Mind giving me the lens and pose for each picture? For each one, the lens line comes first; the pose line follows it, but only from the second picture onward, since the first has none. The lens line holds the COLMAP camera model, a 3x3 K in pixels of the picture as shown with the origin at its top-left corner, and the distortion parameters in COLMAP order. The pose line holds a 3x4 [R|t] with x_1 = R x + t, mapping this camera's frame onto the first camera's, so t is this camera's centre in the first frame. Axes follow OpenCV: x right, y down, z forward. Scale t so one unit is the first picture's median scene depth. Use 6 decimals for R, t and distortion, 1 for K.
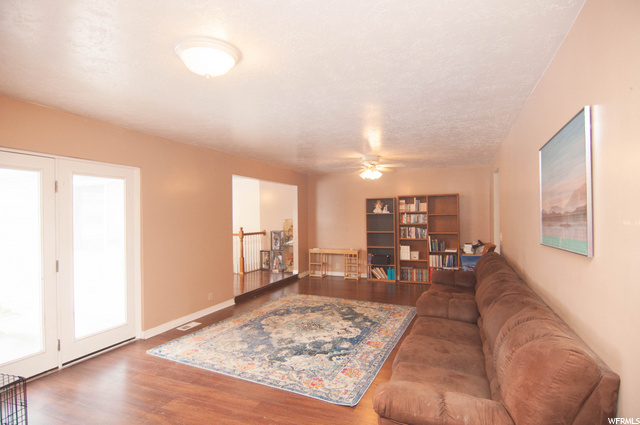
lens RADIAL K [[367.5, 0, 318.6], [0, 367.5, 214.4], [0, 0, 1]] dist [-0.001435, -0.002485]
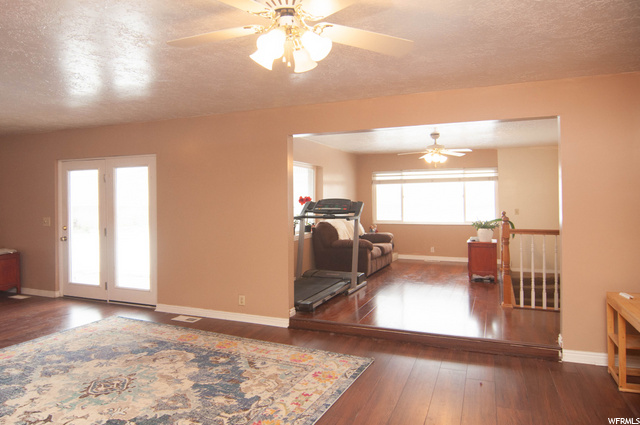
lens RADIAL K [[367.5, 0, 319.6], [0, 367.5, 206.8], [0, 0, 1]] dist [-0.001435, -0.002485]
pose [[0.008578, 0.021854, -0.999724, 0.569252], [0.011573, 0.999692, 0.021952, 0.011183], [0.999896, -0.011758, 0.008322, 1.366216]]
